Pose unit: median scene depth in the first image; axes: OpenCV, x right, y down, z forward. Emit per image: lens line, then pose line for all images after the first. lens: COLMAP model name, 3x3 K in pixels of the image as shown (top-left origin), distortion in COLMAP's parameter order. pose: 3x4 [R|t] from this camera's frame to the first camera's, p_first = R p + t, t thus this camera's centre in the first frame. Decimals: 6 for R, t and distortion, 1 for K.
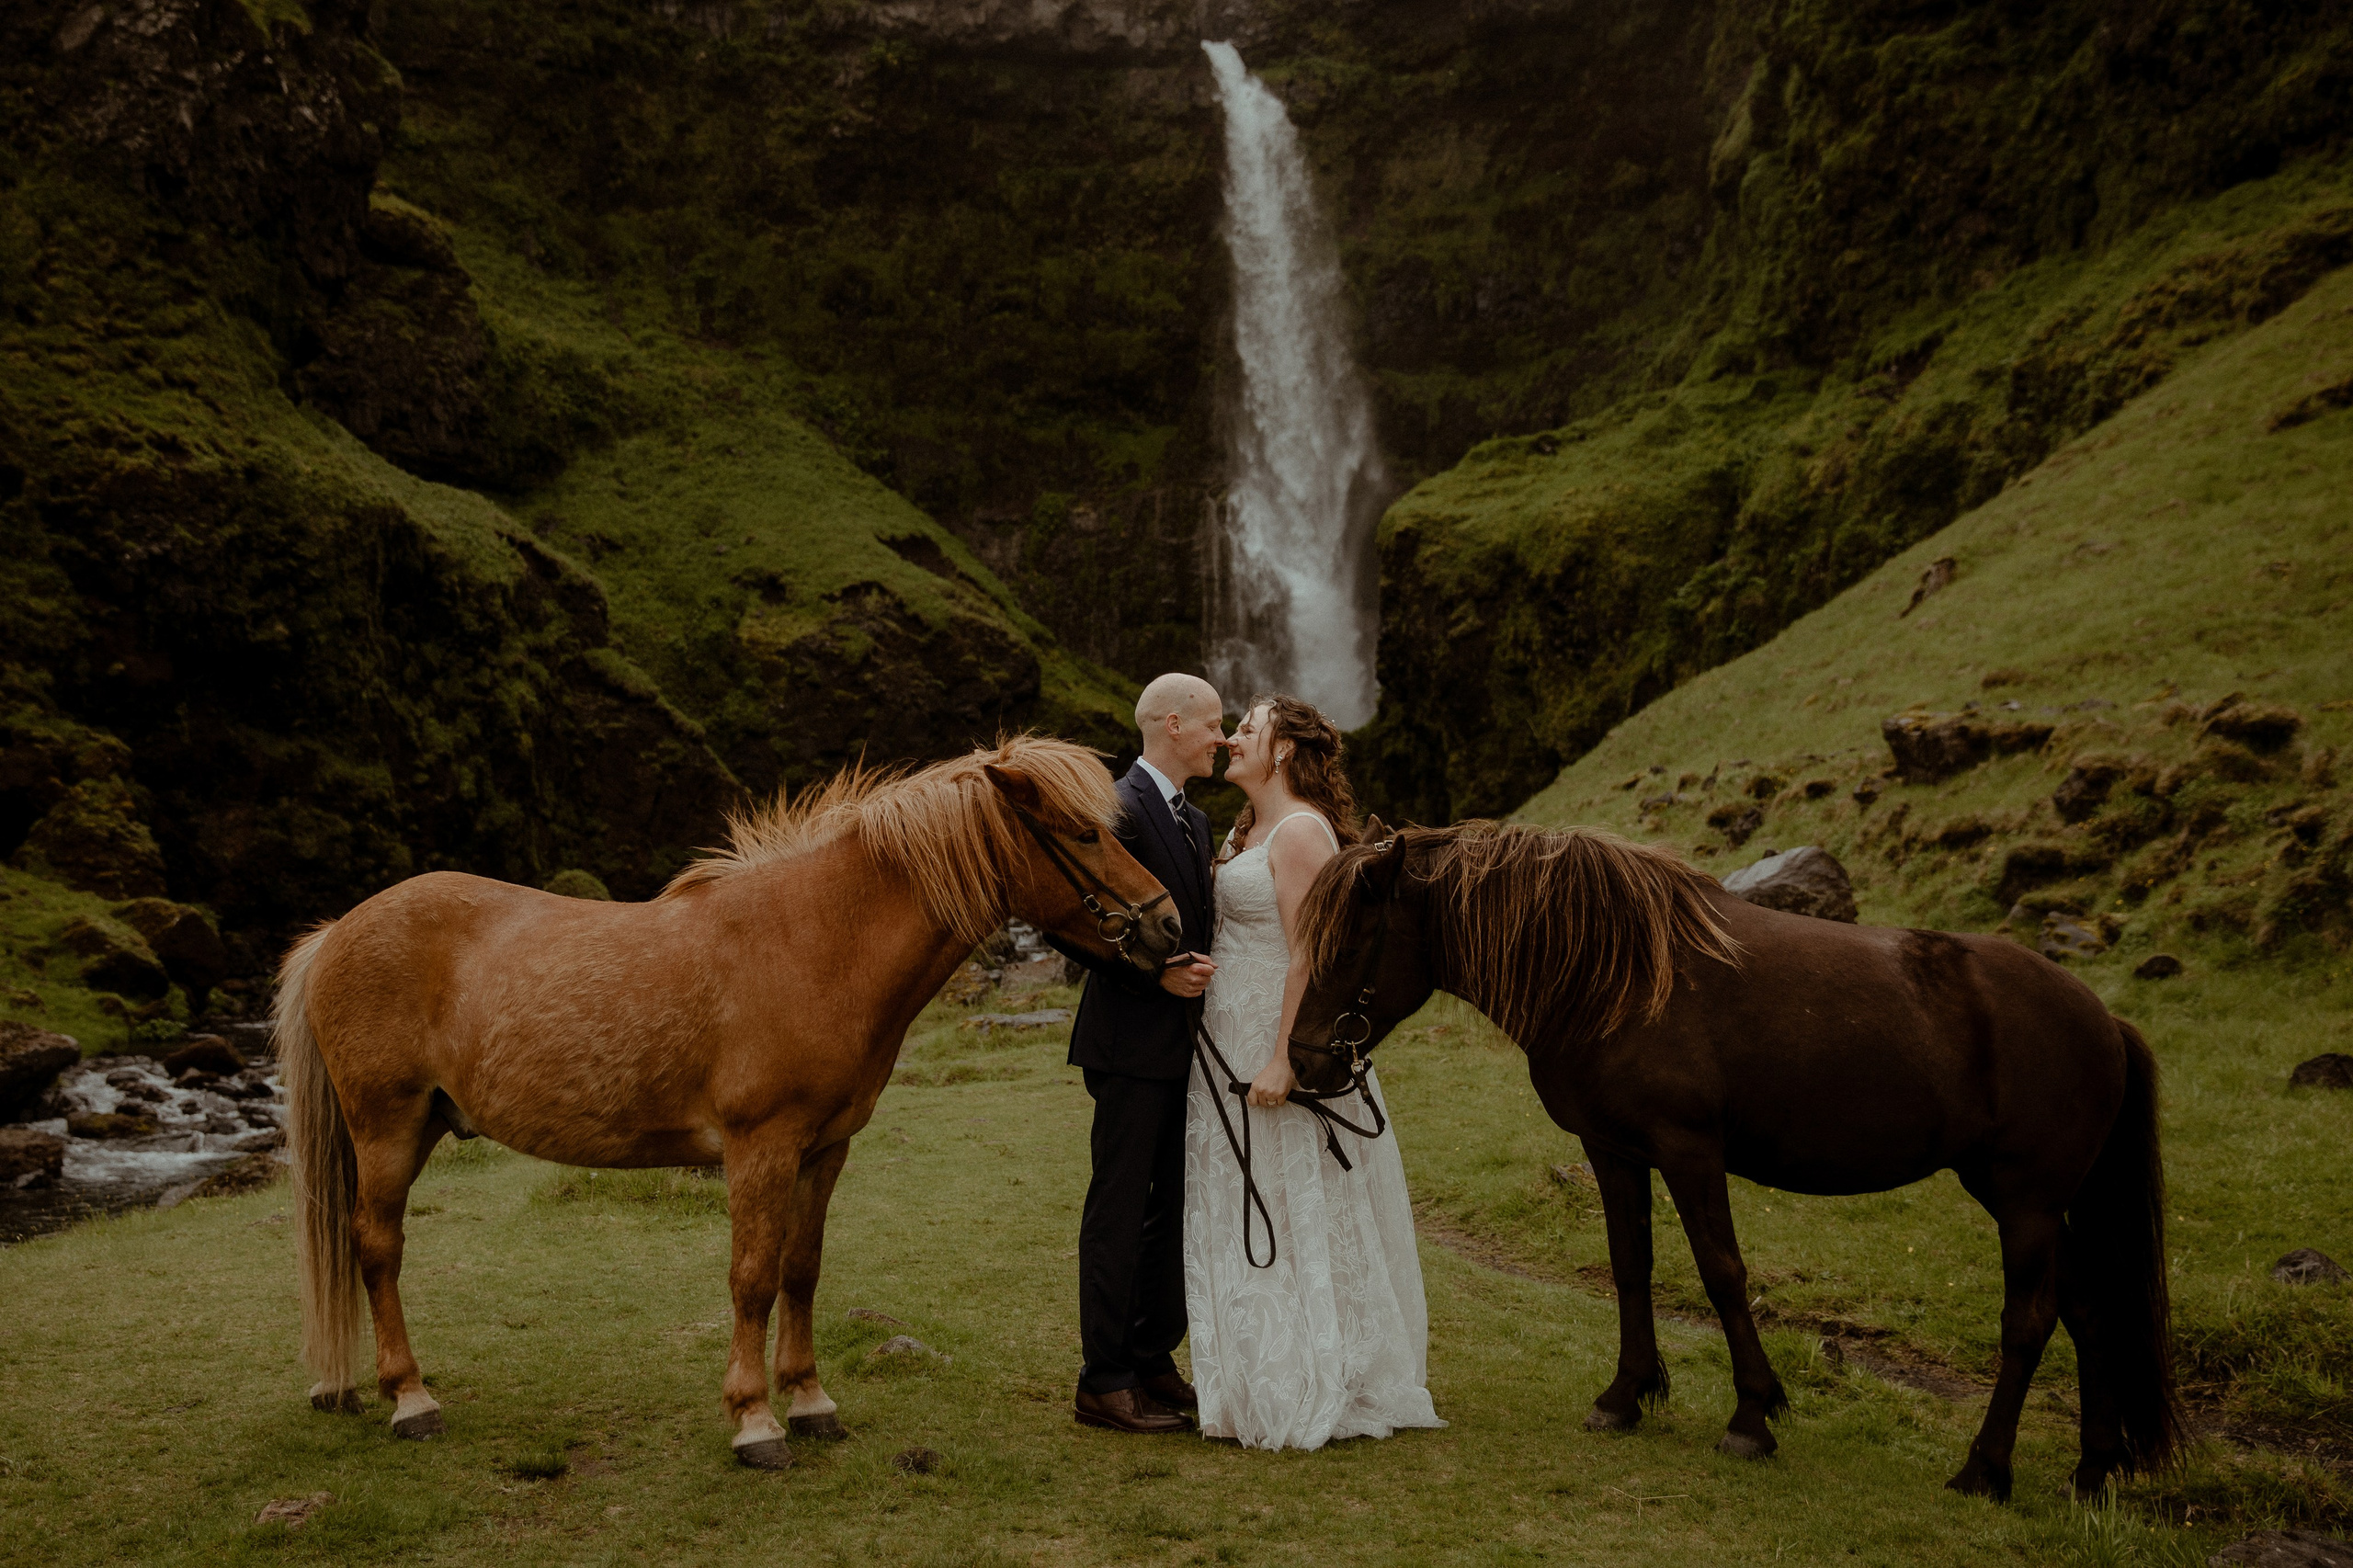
lens RADIAL K [[2443.1, 0, 1099.2], [0, 2443.1, 799.6], [0, 0, 1]] dist [-0.027356, 0.127615]
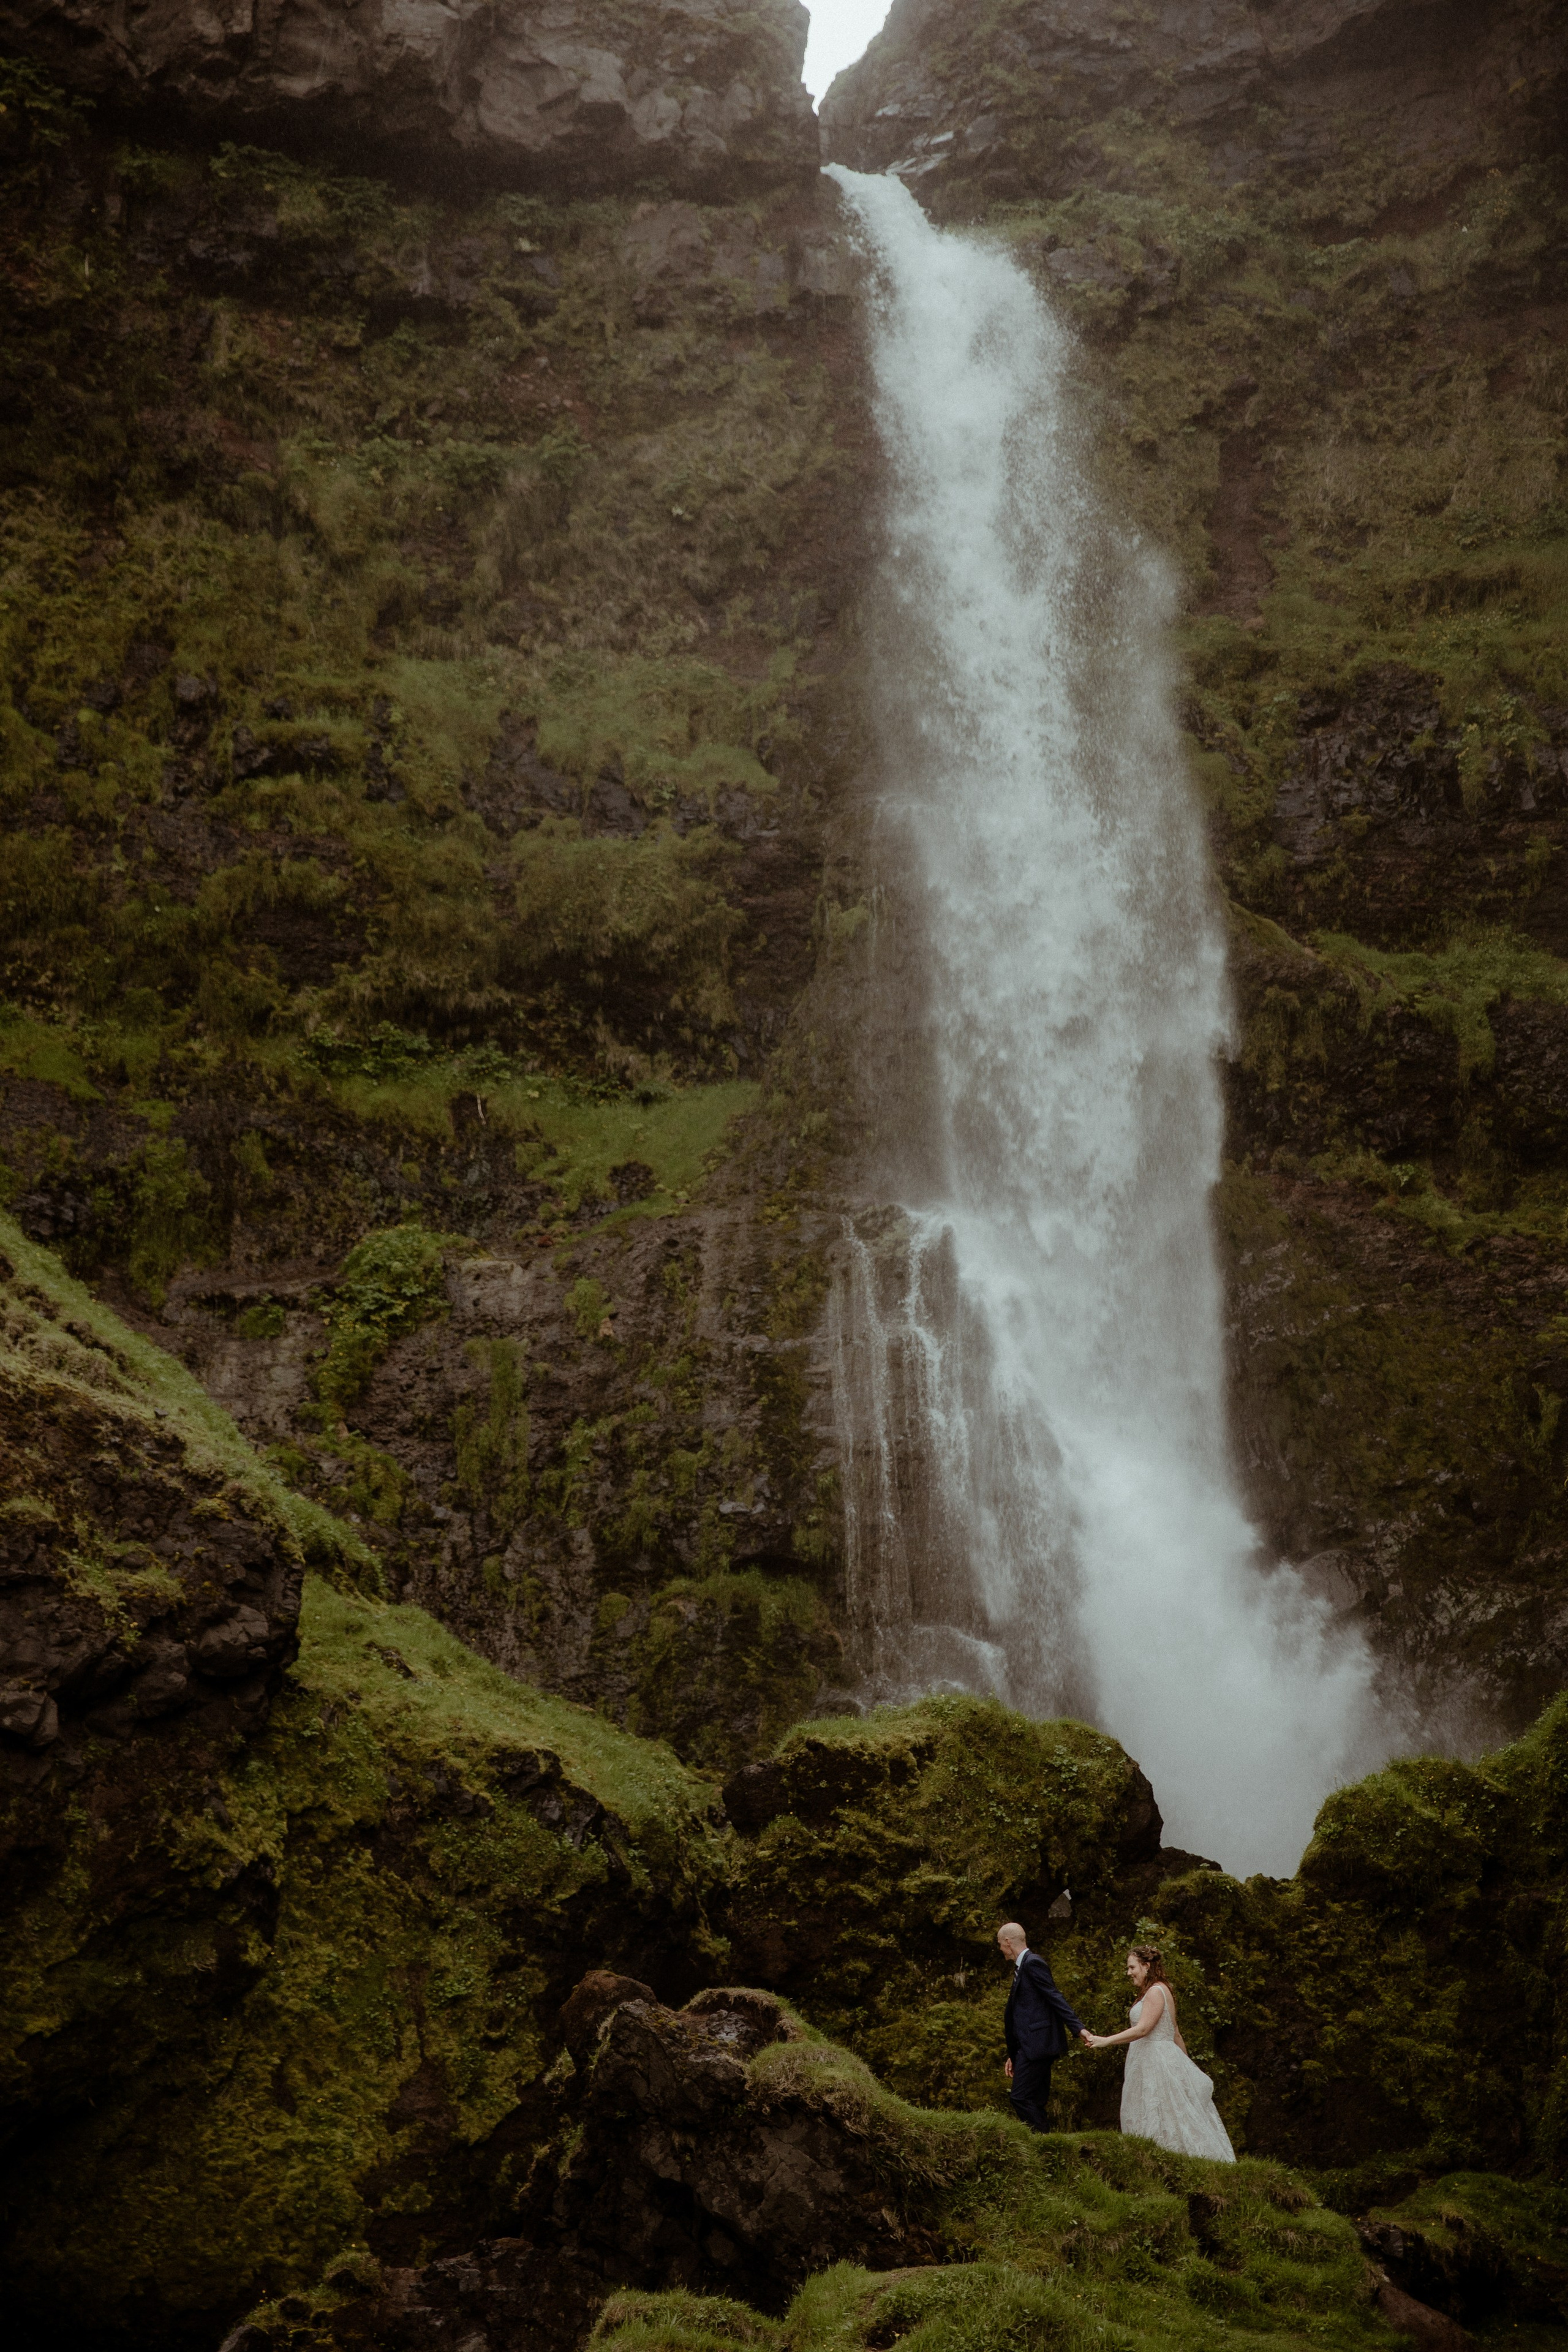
lens RADIAL K [[3878.1, 0, 783.4], [0, 3878.1, 1176.7], [0, 0, 1]] dist [0.160164, 0.101316]
pose [[0.998593, 0.012245, 0.051591, 0.008149], [0.002743, 0.959738, -0.280884, 0.030872], [-0.052954, 0.280630, 0.958354, 0.626940]]
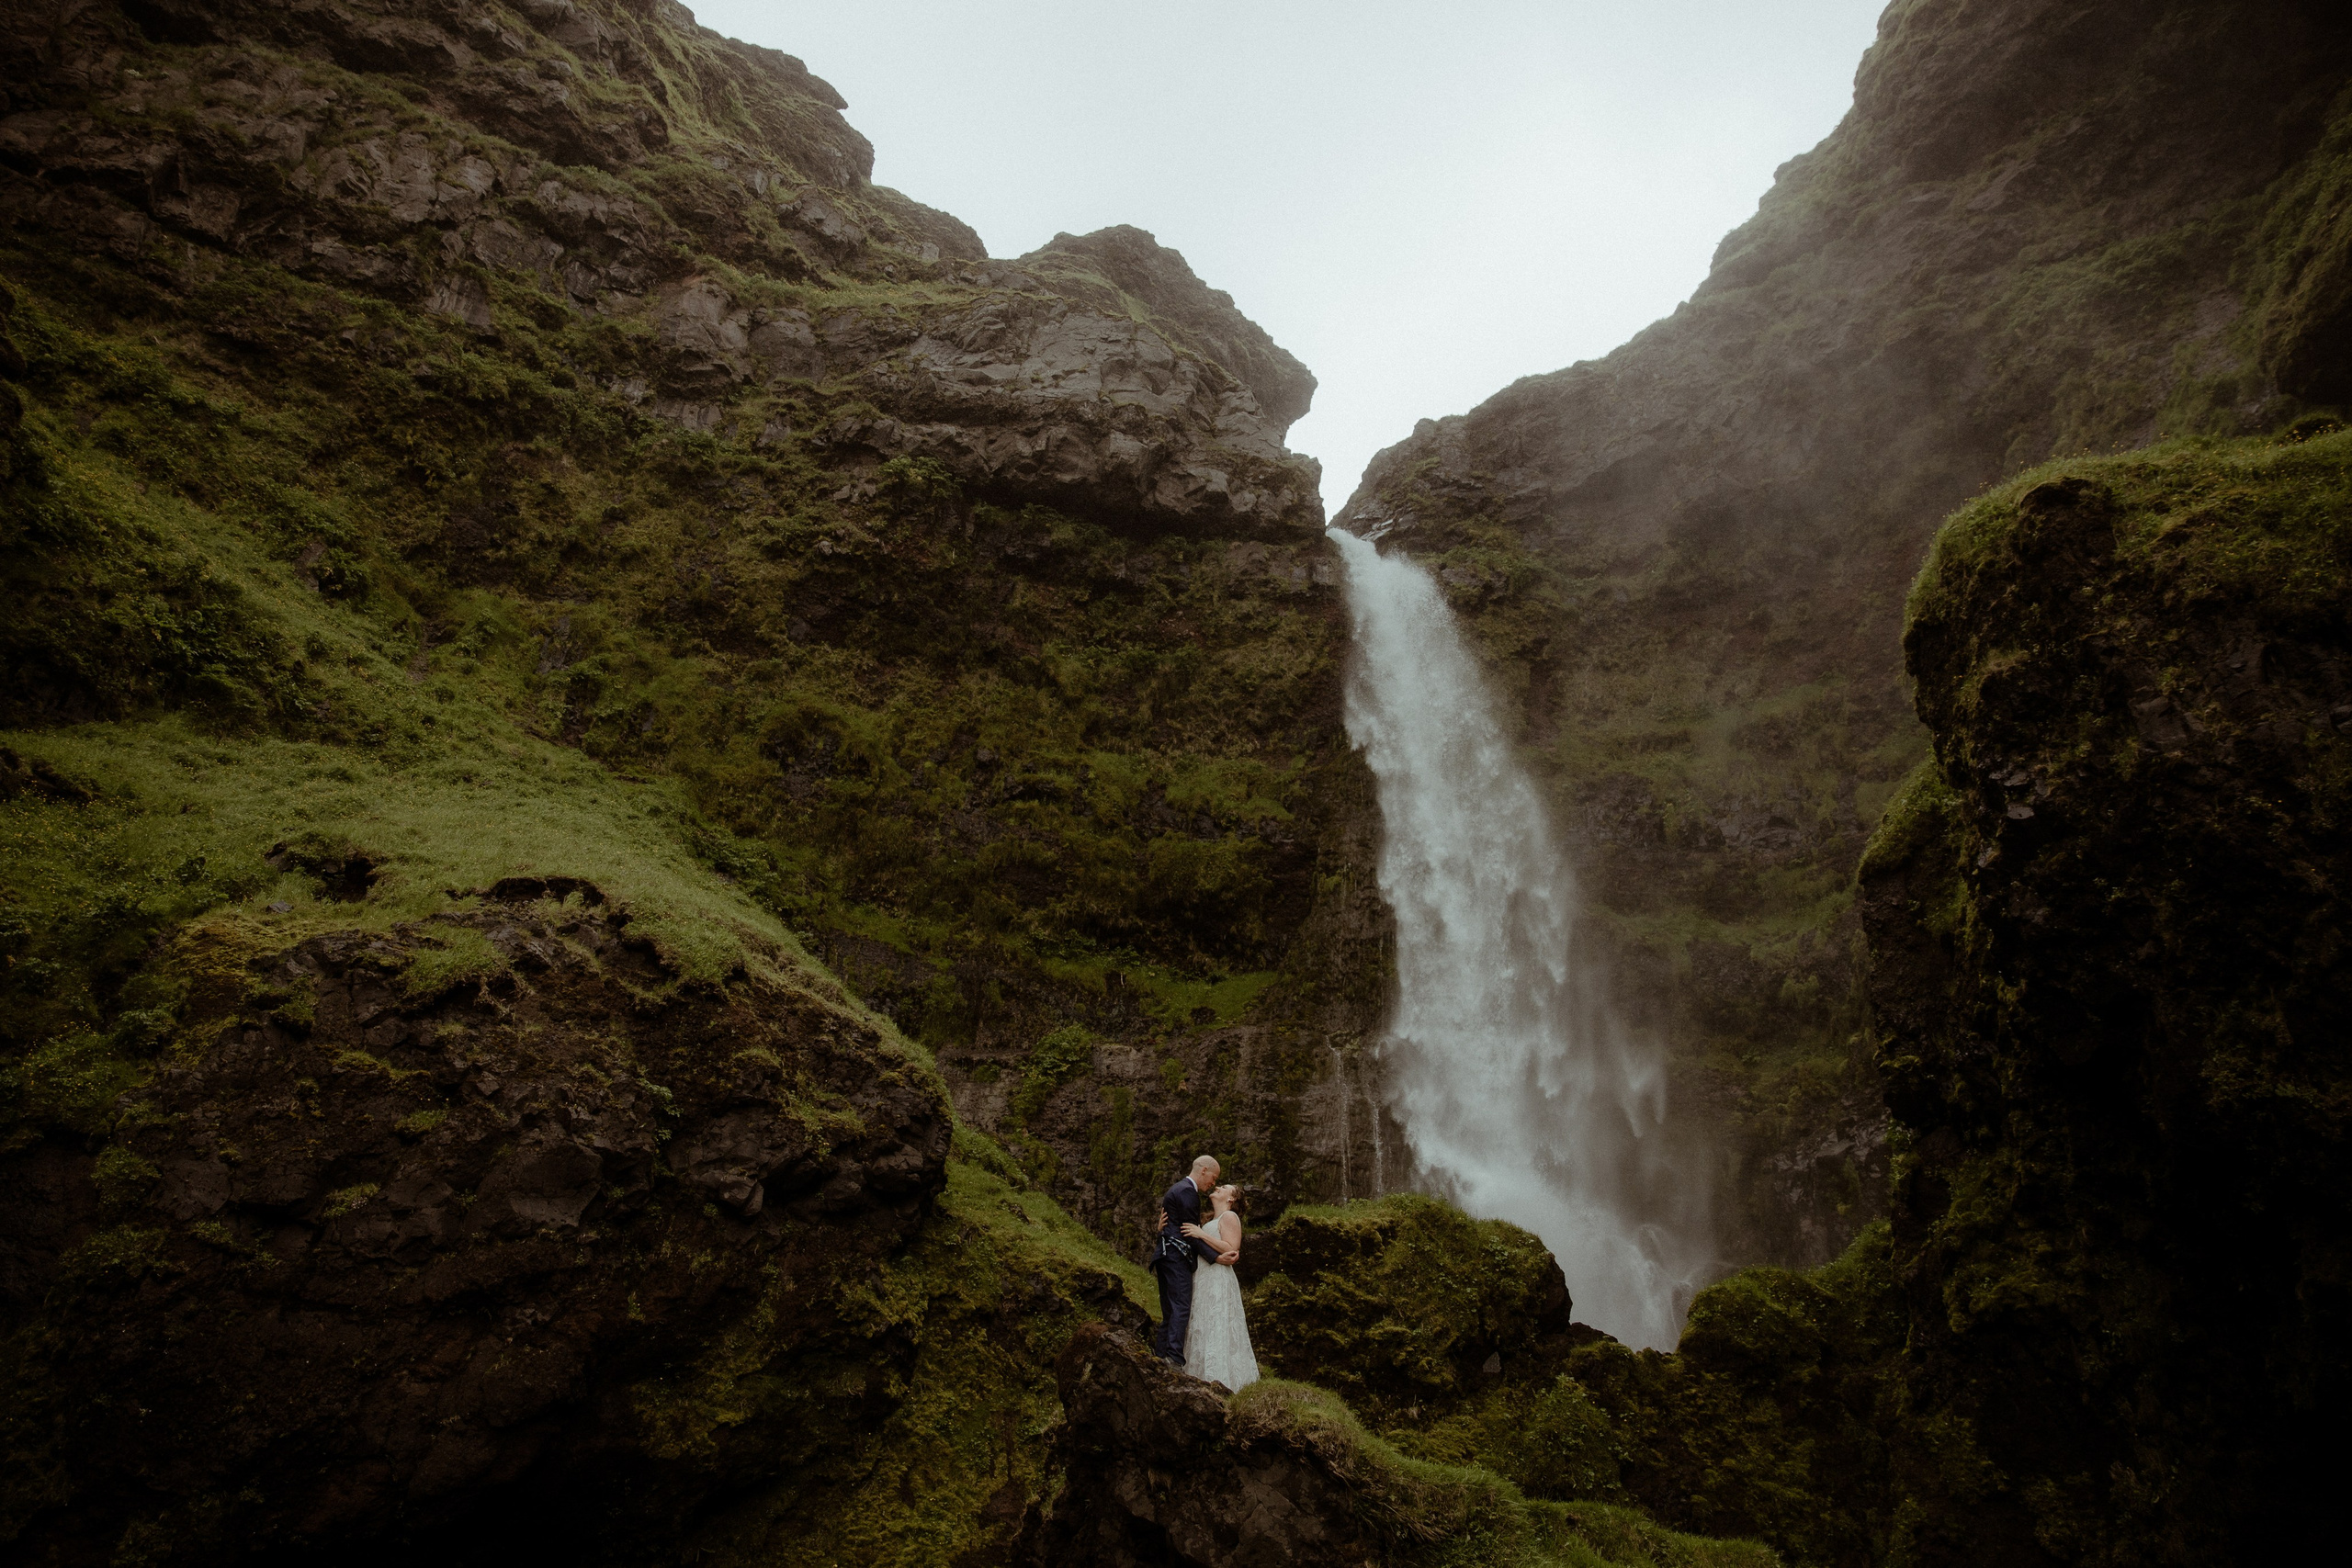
lens RADIAL K [[1657.1, 0, 1154.8], [0, 1657.1, 790.5], [0, 0, 1]] dist [-0.111264, 0.090087]
pose [[0.997457, 0.059093, -0.039833, 0.019341], [-0.071045, 0.868380, -0.490784, 0.032562], [0.005588, 0.492366, 0.870370, 0.822206]]
